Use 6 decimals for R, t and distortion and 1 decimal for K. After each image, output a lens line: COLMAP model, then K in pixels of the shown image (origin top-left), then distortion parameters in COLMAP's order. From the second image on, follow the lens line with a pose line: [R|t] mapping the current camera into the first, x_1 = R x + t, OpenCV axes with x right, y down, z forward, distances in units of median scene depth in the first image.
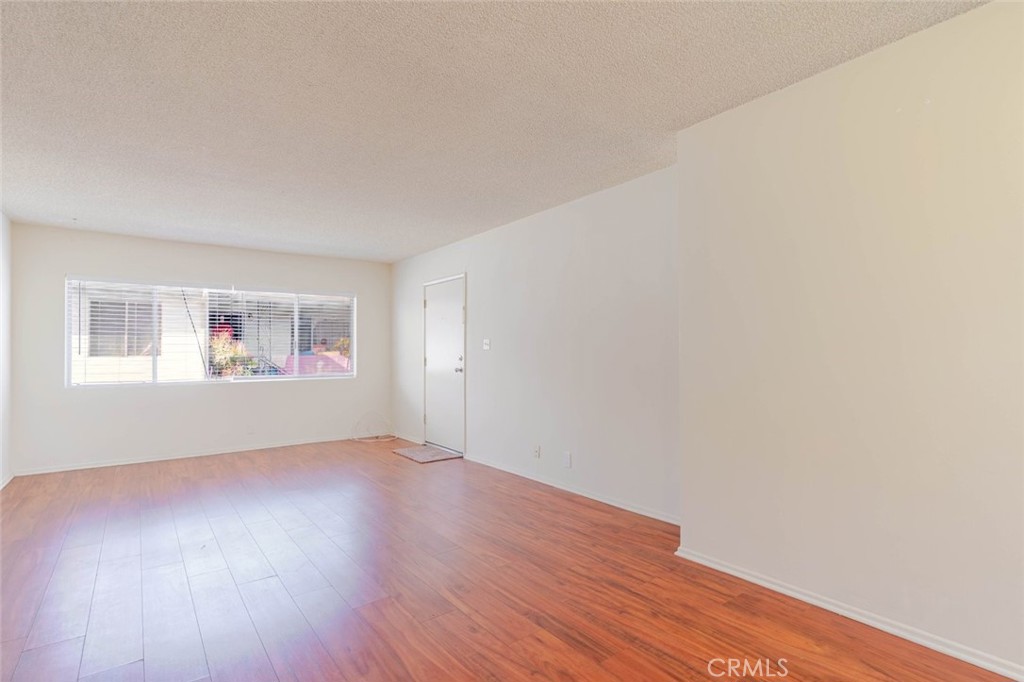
lens RADIAL K [[490.8, 0, 510.3], [0, 490.8, 339.7], [0, 0, 1]] dist [0.001728, 0.000609]
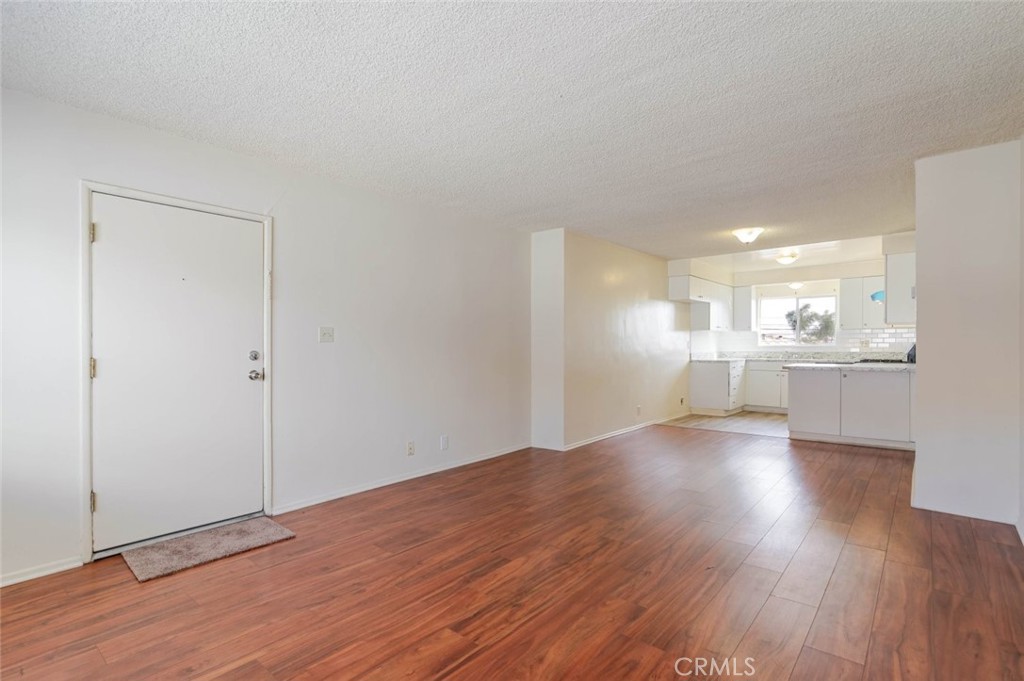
lens RADIAL K [[490.8, 0, 510.2], [0, 490.8, 342.7], [0, 0, 1]] dist [0.001728, 0.000609]
pose [[-0.221341, -0.011810, 0.975125, -1.025935], [-0.047506, 0.998870, 0.001314, 0.007517], [-0.974039, -0.046034, -0.221652, 1.125763]]
